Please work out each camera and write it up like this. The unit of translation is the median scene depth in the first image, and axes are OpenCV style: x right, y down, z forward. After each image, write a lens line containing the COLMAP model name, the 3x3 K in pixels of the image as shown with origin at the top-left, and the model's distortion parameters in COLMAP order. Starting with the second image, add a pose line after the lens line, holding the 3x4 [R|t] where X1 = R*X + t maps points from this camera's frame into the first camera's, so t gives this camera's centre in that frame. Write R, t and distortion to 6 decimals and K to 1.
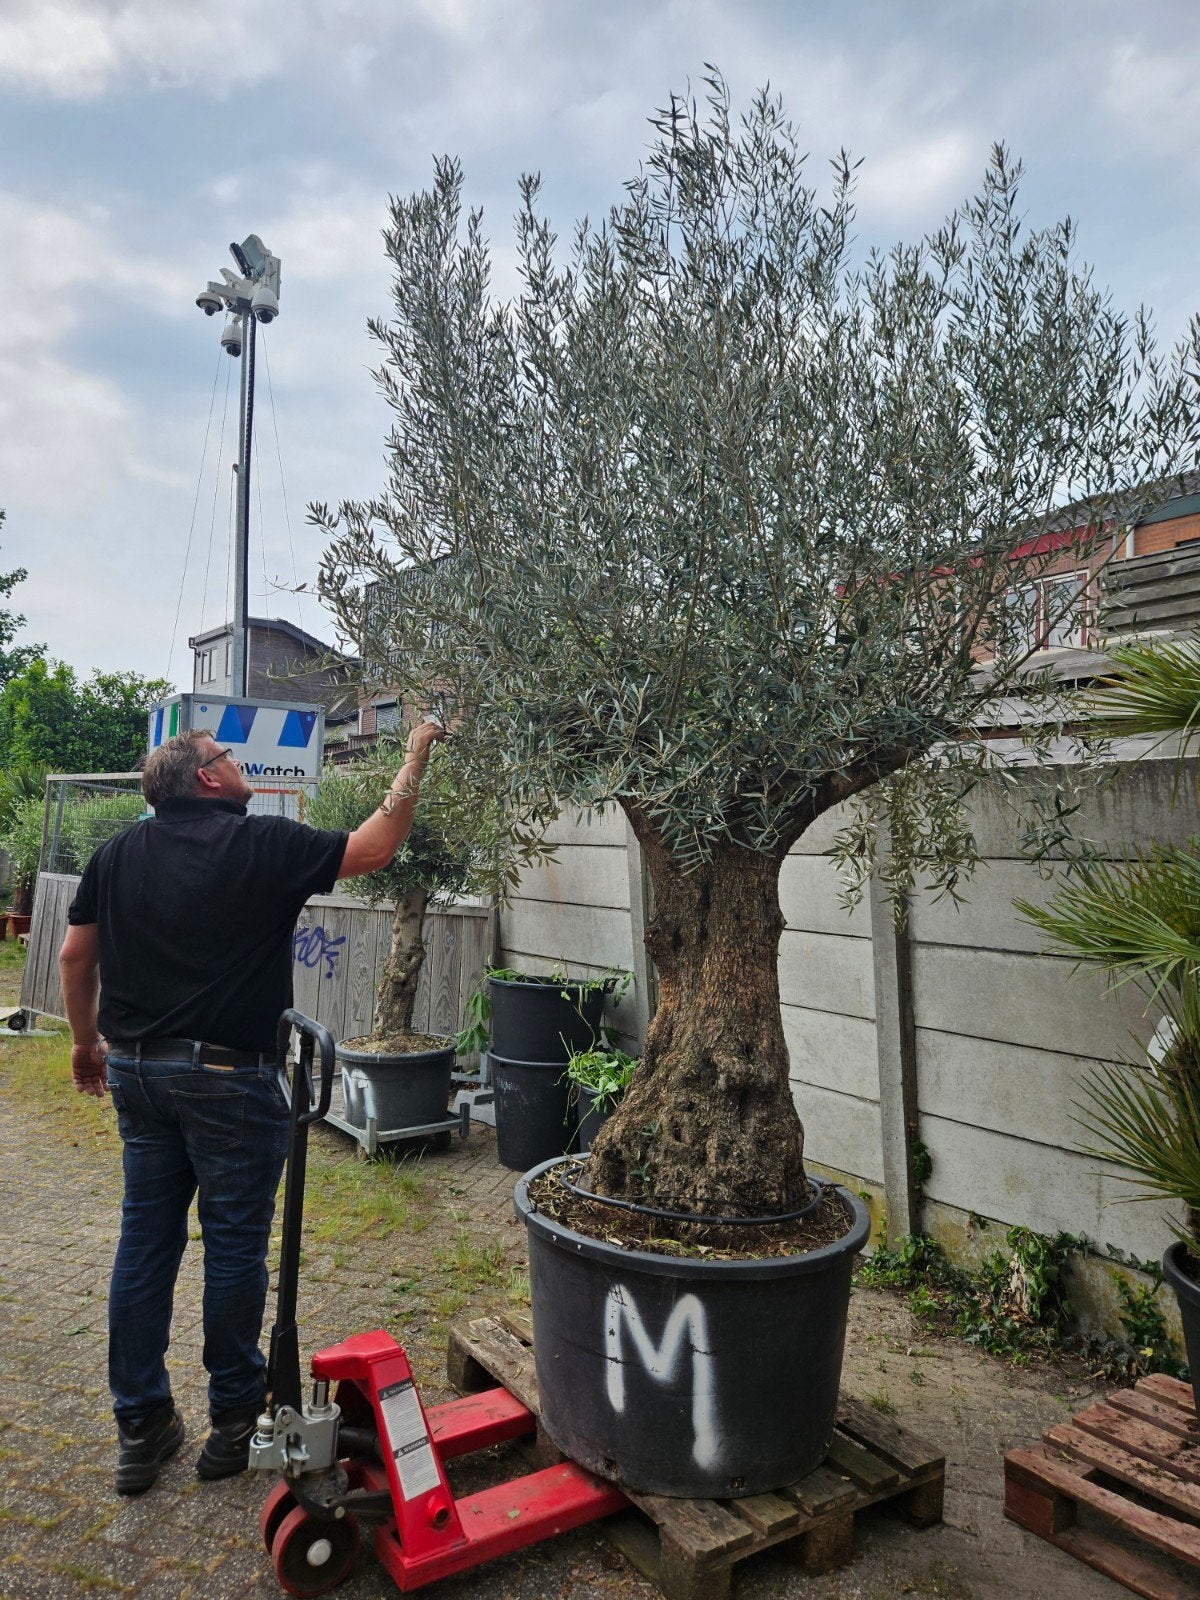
lens RADIAL K [[1111.3, 0, 589.2], [0, 1111.3, 784.7], [0, 0, 1]] dist [0.072850, -0.014199]
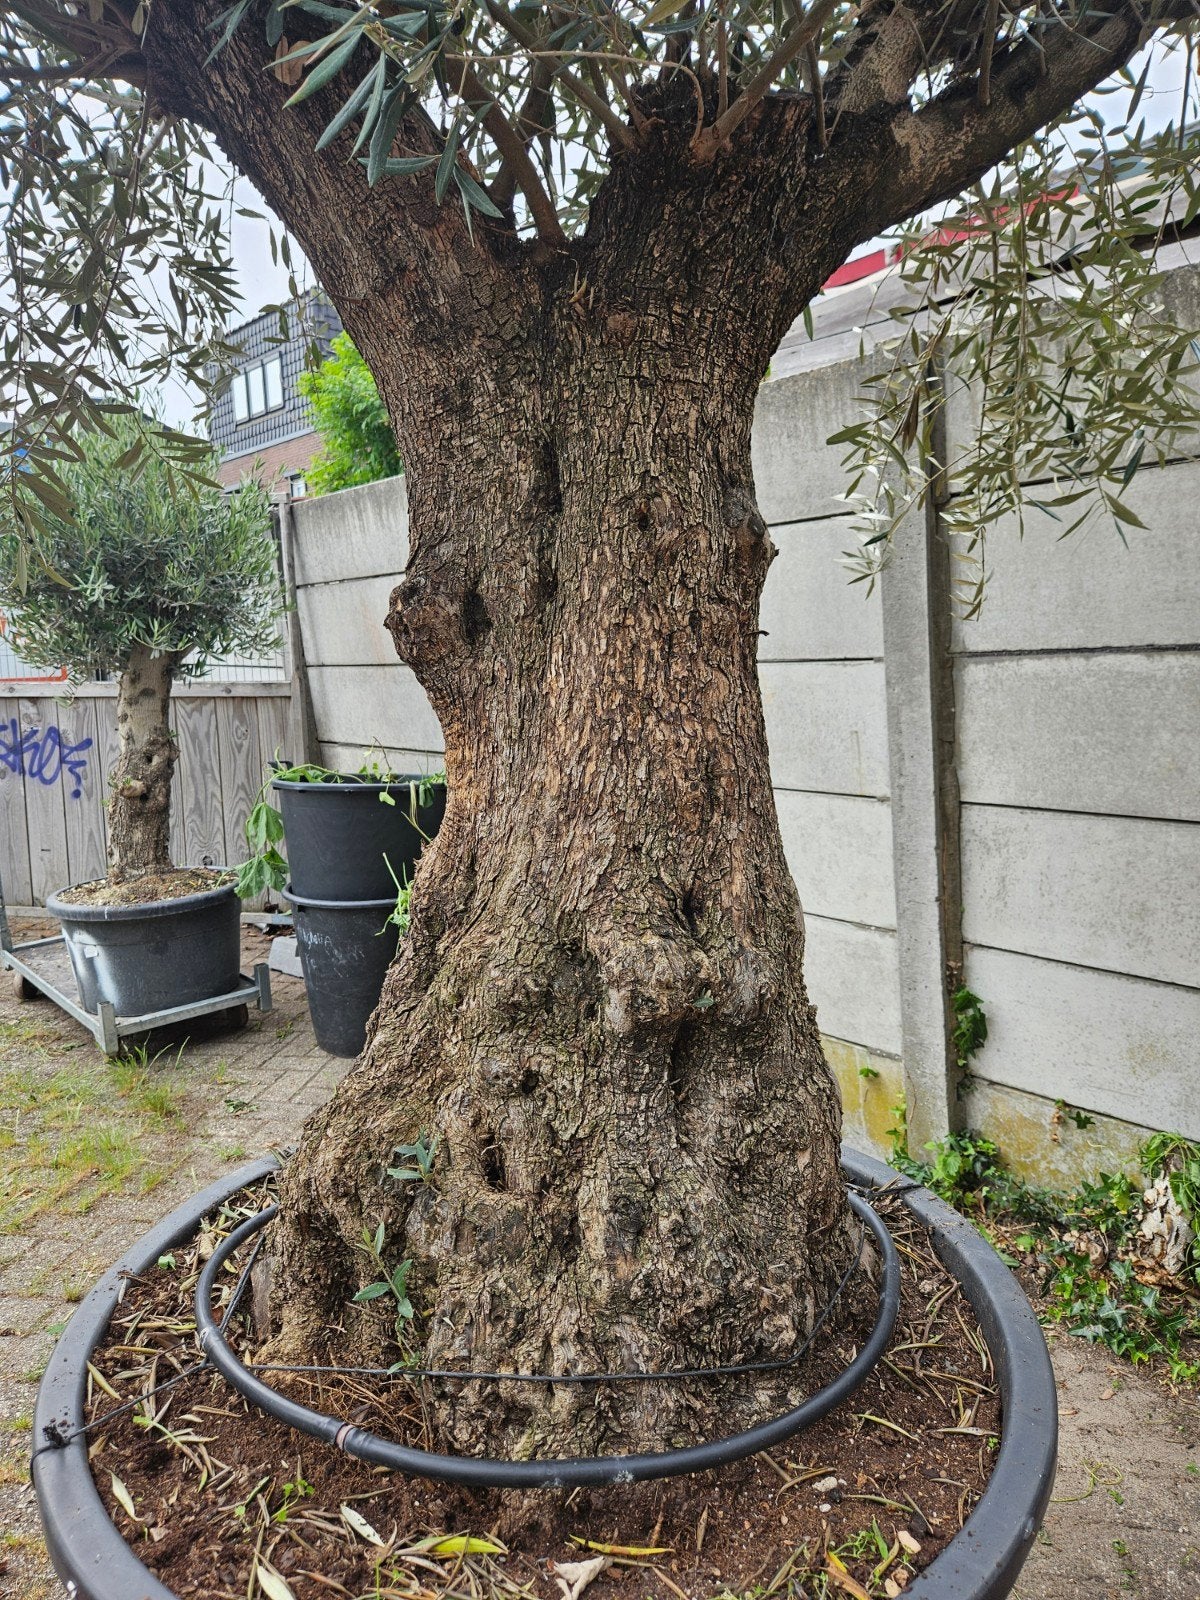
lens RADIAL K [[1111.3, 0, 604.4], [0, 1111.3, 803.1], [0, 0, 1]] dist [0.072850, -0.014199]
pose [[0.993770, -0.072493, 0.084653, 0.063202], [0.054872, 0.979362, 0.194524, 0.097771], [-0.097008, -0.188667, 0.977238, 0.475259]]
